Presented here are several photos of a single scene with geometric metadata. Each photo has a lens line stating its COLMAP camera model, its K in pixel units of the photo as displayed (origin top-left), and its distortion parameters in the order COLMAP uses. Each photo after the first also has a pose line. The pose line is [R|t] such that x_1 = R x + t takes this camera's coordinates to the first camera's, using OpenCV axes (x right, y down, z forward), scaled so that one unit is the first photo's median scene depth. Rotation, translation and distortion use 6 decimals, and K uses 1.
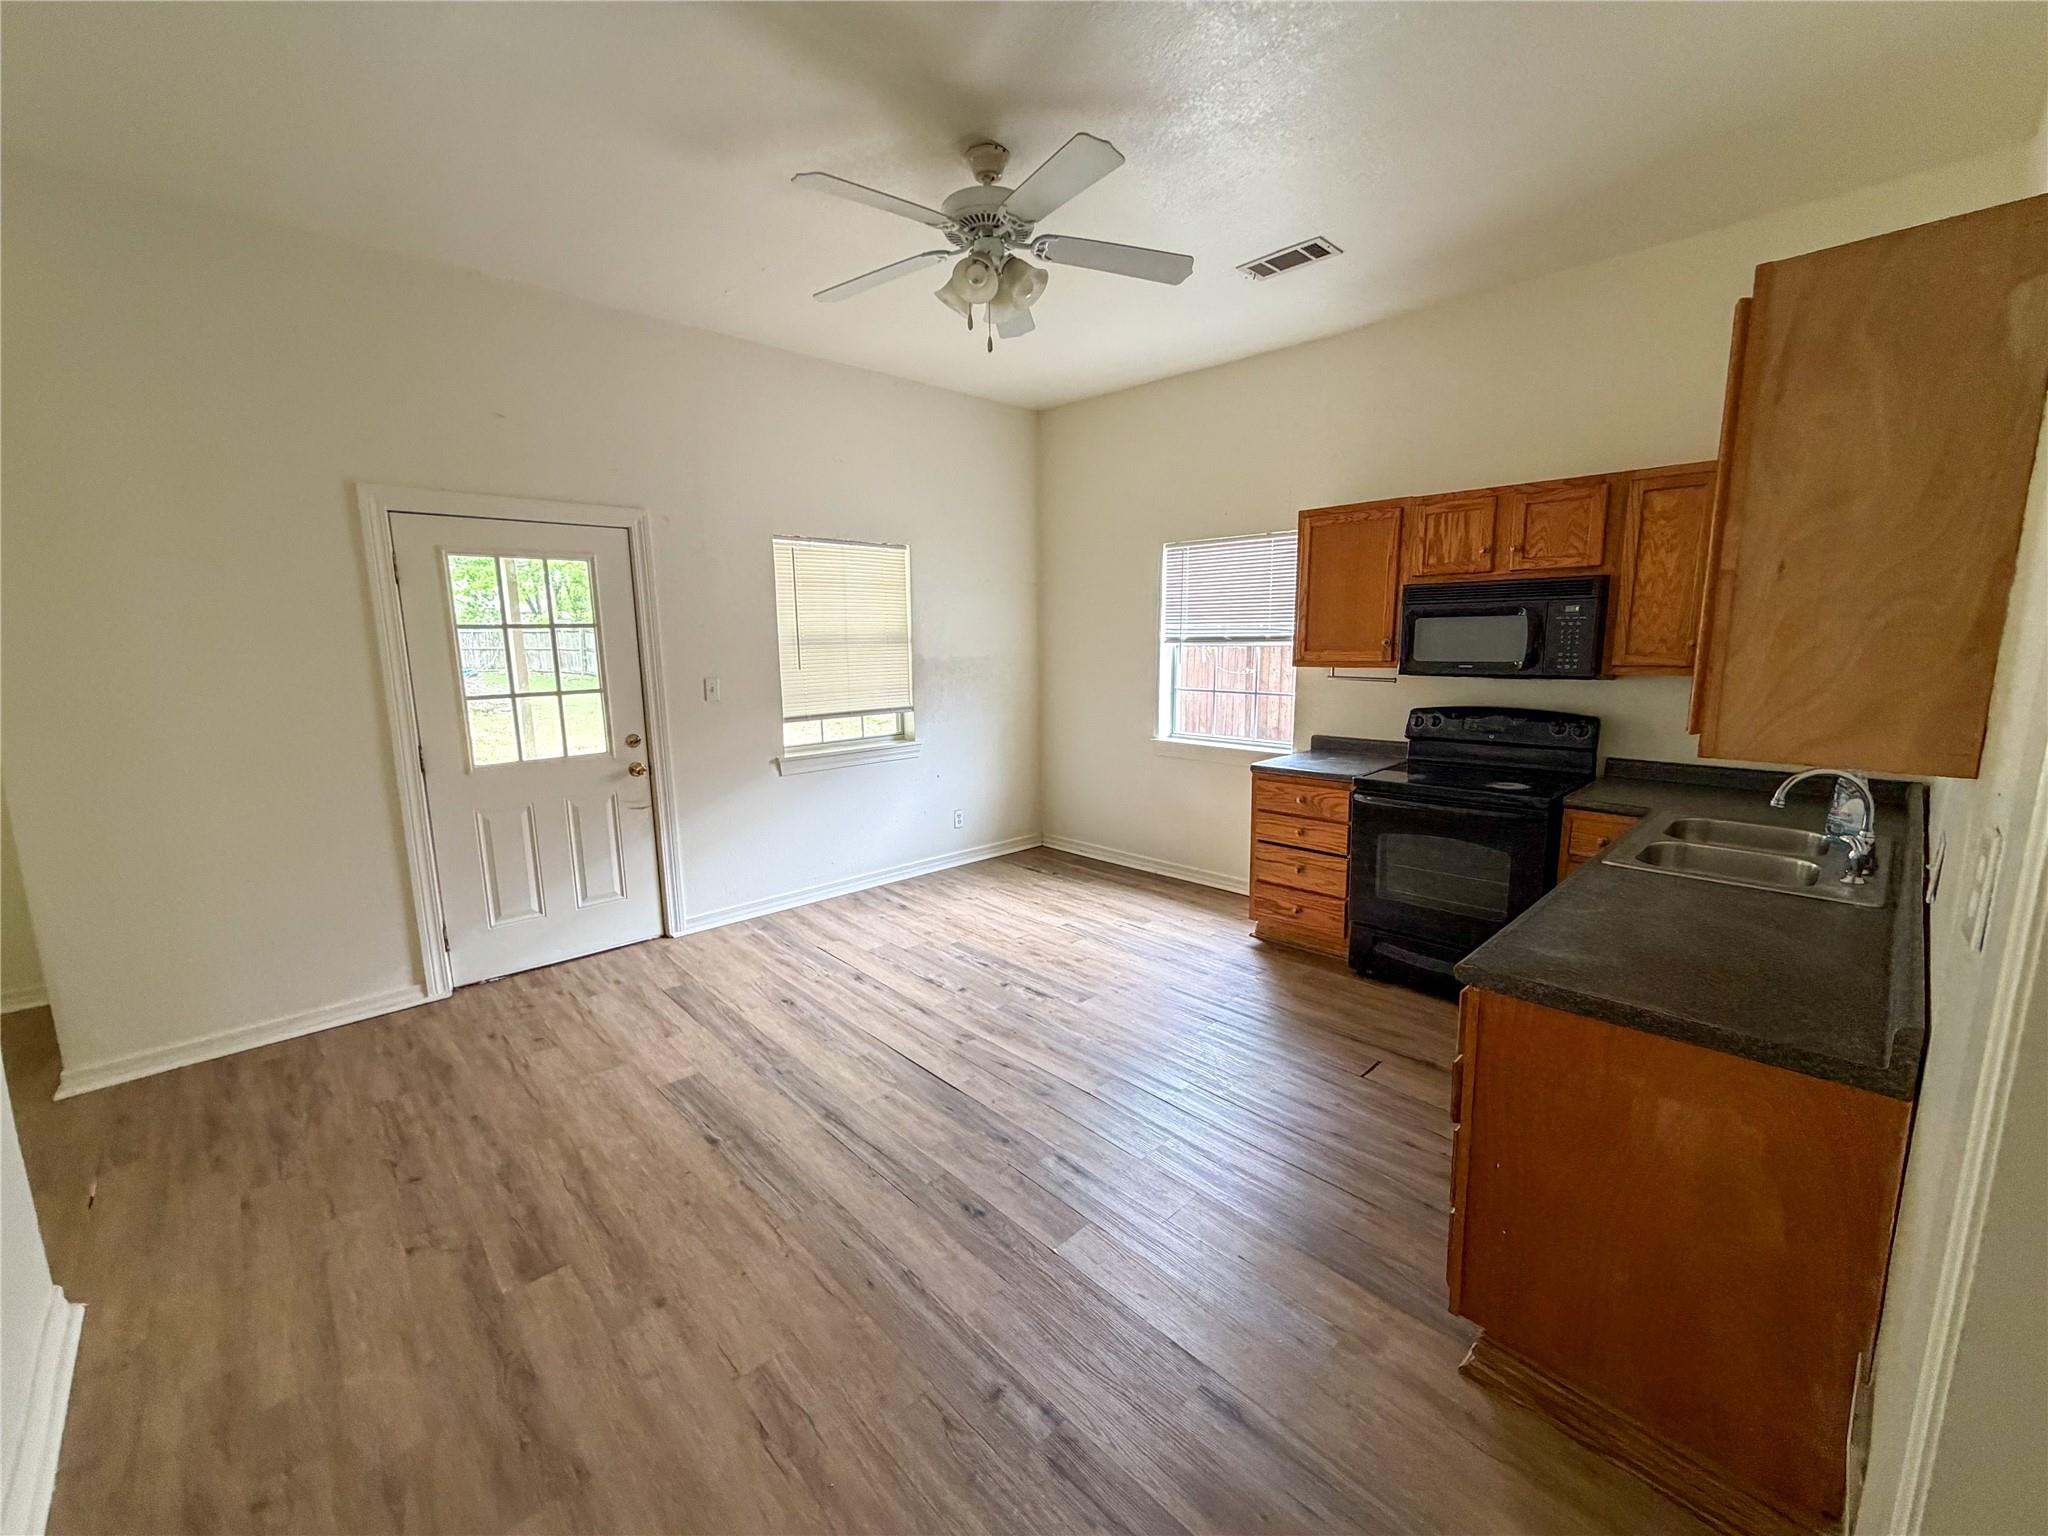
lens RADIAL K [[814.4, 0, 1017.2], [0, 814.4, 765.0], [0, 0, 1]] dist [-0.000712, -0.000058]
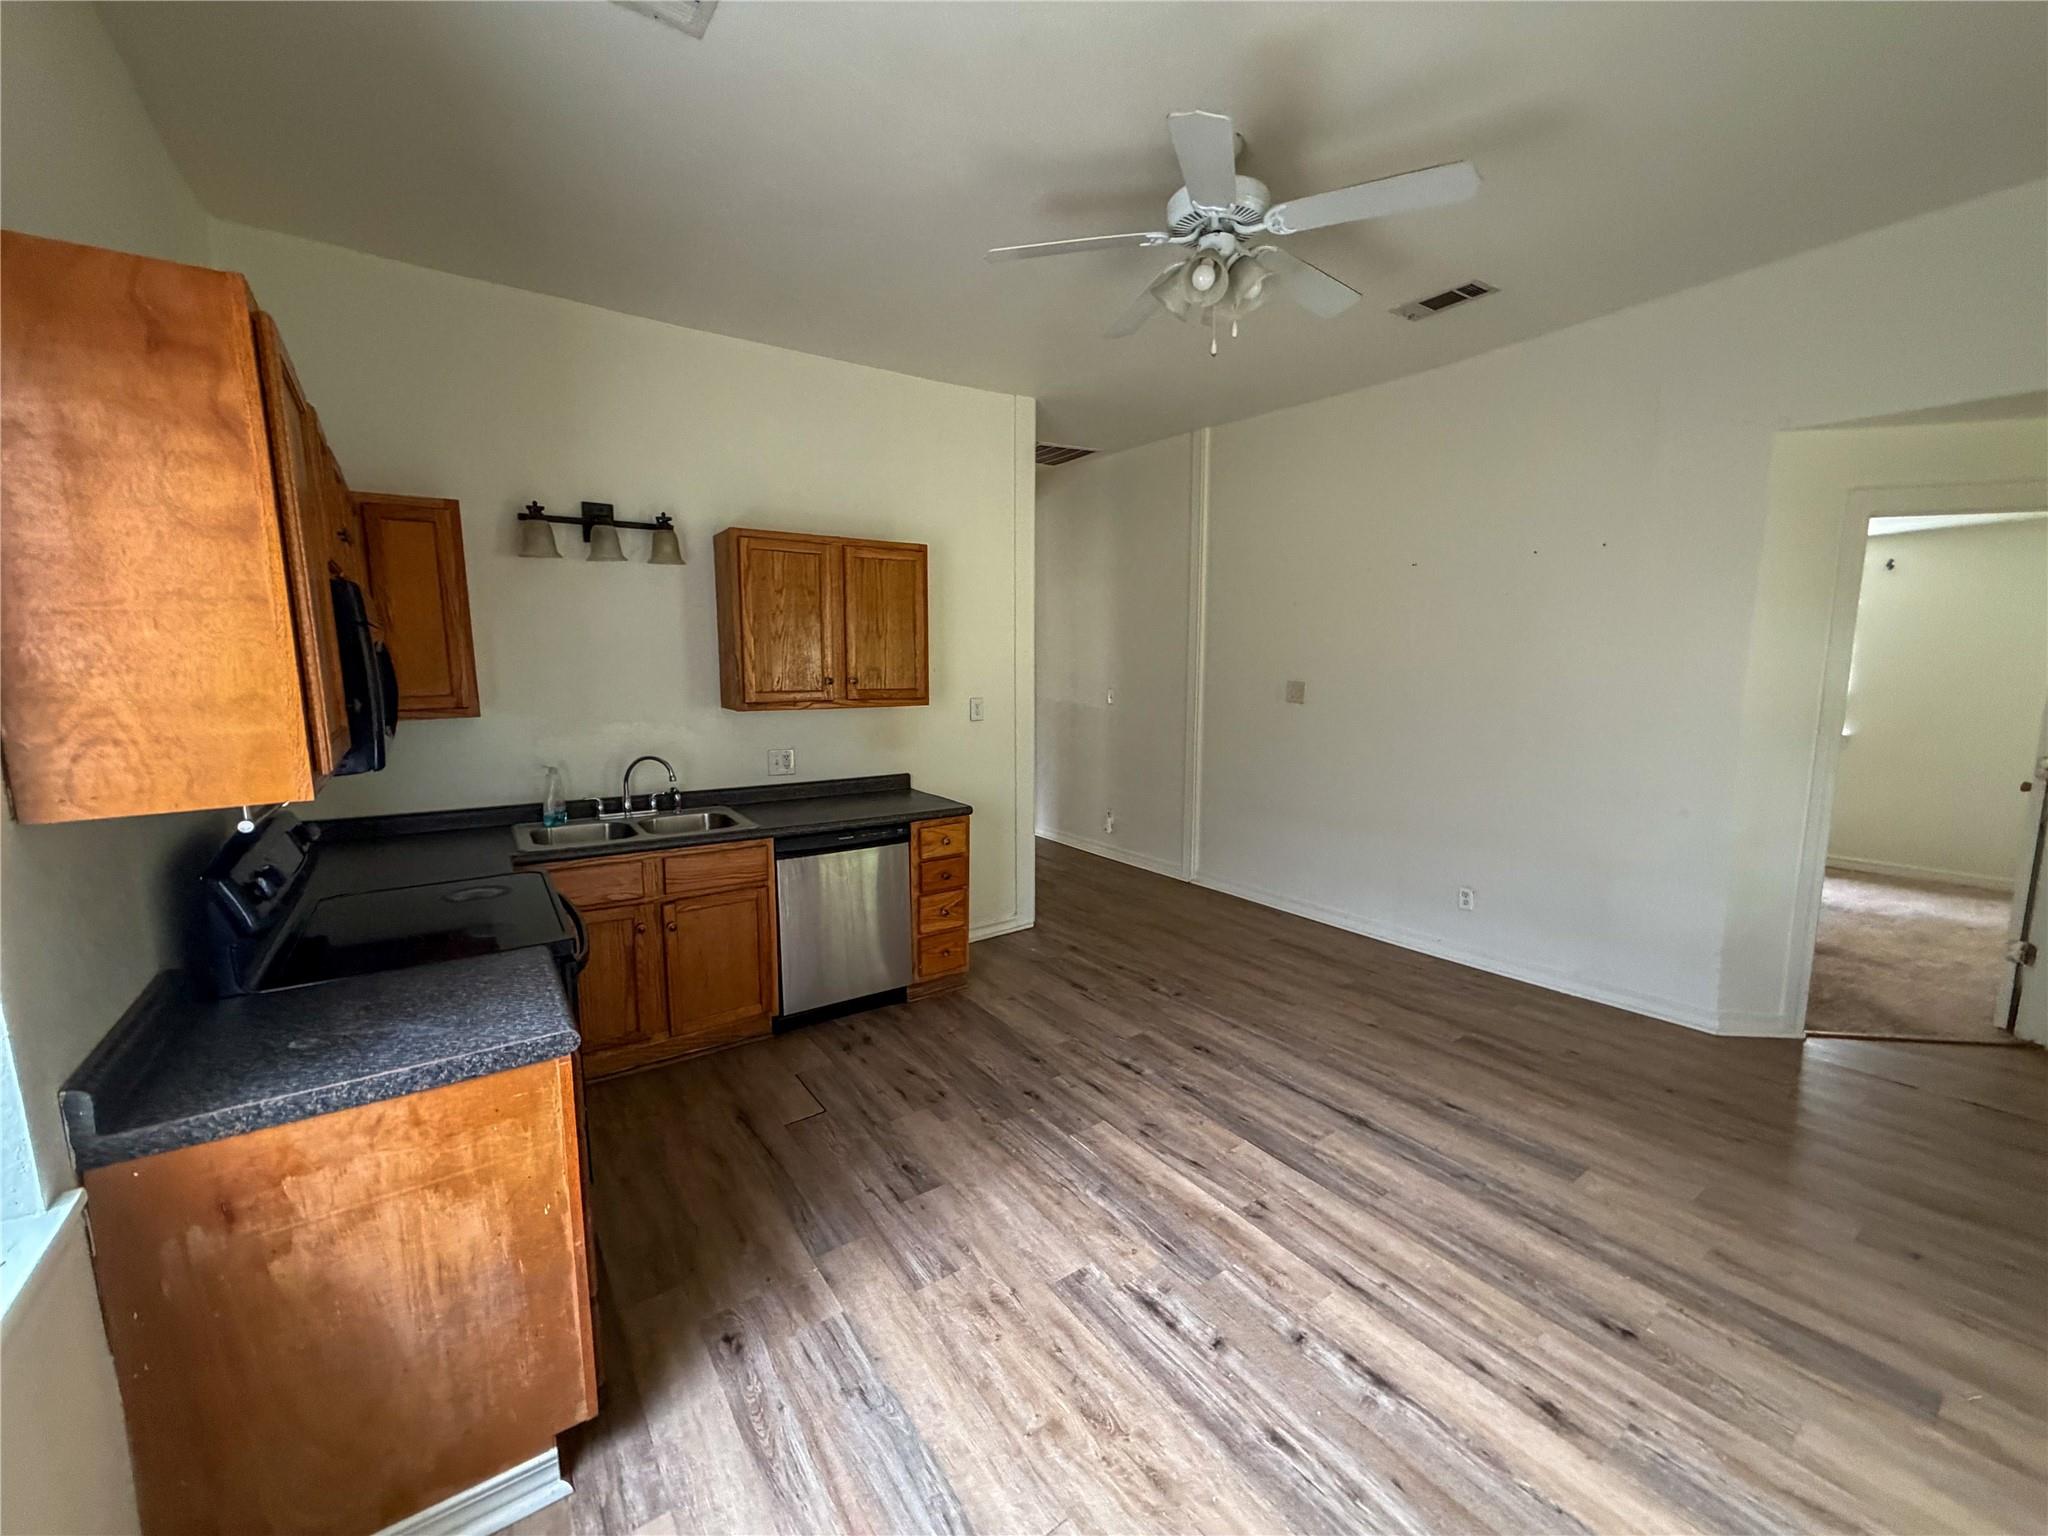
lens RADIAL K [[814.4, 0, 1025.7], [0, 814.4, 770.3], [0, 0, 1]] dist [-0.000712, -0.000058]
pose [[-0.989529, 0.006136, 0.144204, 0.033310], [0.048569, 0.954987, 0.292643, -0.271927], [-0.135918, 0.296583, -0.945286, 1.626031]]
